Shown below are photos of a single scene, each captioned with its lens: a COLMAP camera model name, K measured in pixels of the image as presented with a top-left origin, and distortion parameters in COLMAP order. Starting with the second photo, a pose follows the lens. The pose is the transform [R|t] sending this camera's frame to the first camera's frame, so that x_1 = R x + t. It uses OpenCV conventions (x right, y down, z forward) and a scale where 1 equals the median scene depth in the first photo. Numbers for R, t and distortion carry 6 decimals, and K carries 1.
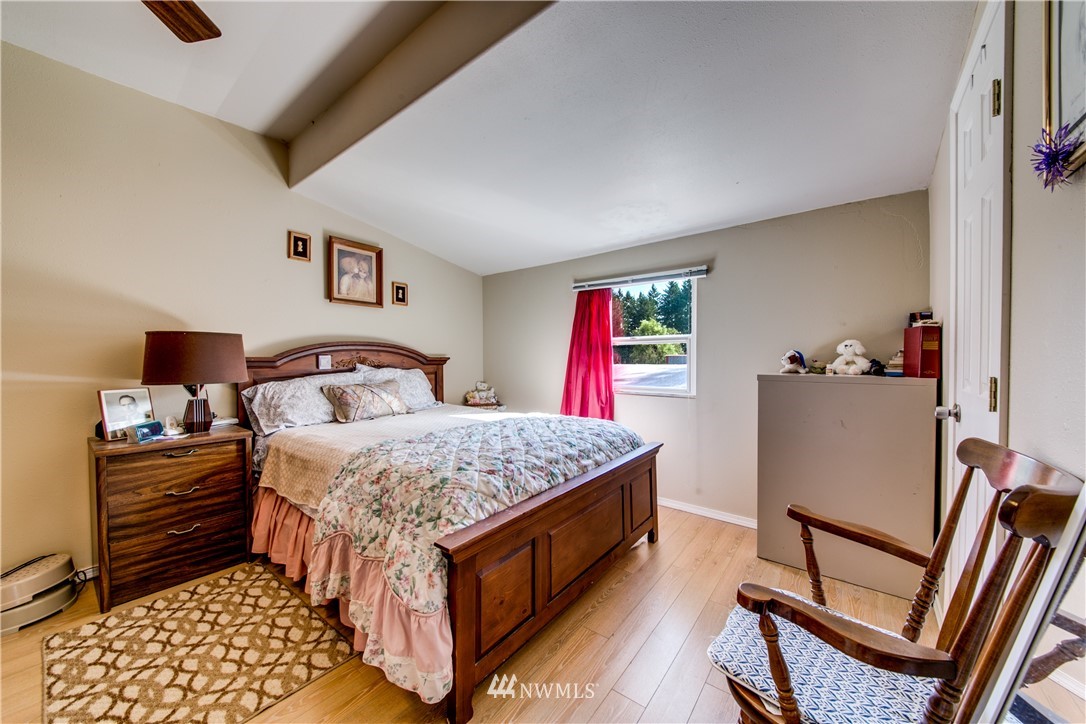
lens RADIAL K [[383.1, 0, 543.0], [0, 383.1, 362.0], [0, 0, 1]] dist [0.014491, -0.000043]
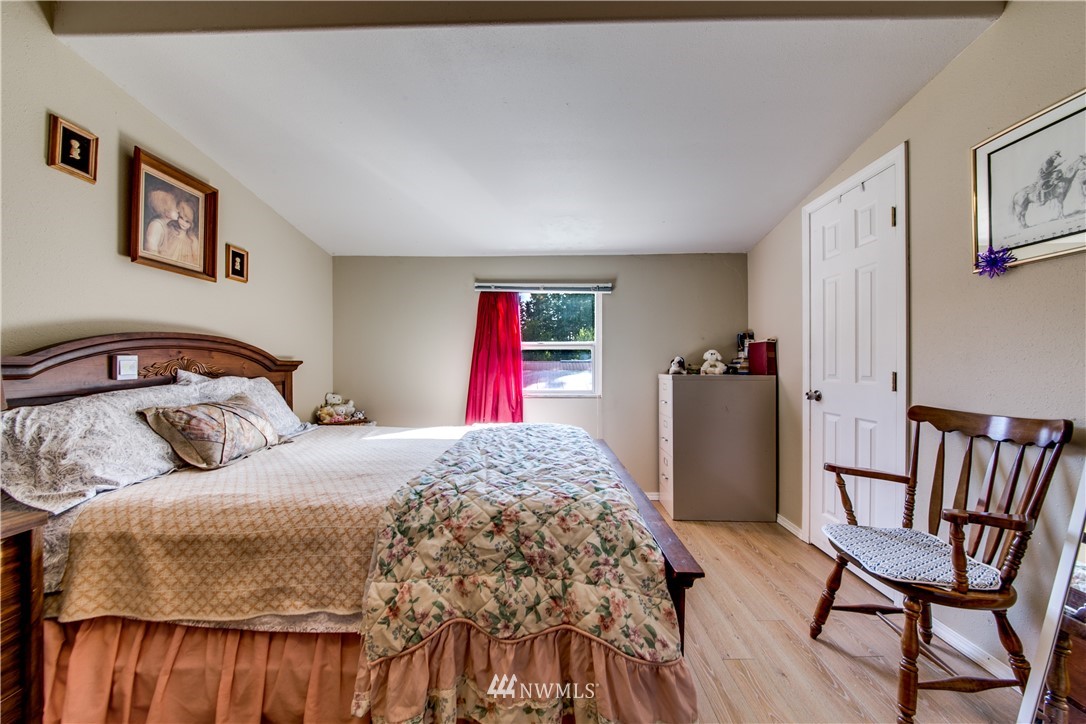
lens RADIAL K [[378.7, 0, 543.0], [0, 378.7, 362.0], [0, 0, 1]] dist [0.008526, -0.007366]
pose [[0.798462, 0.004817, 0.602026, -0.403506], [0.004769, 0.999886, -0.014326, 0.003334], [-0.602026, 0.014310, 0.798348, 0.193262]]
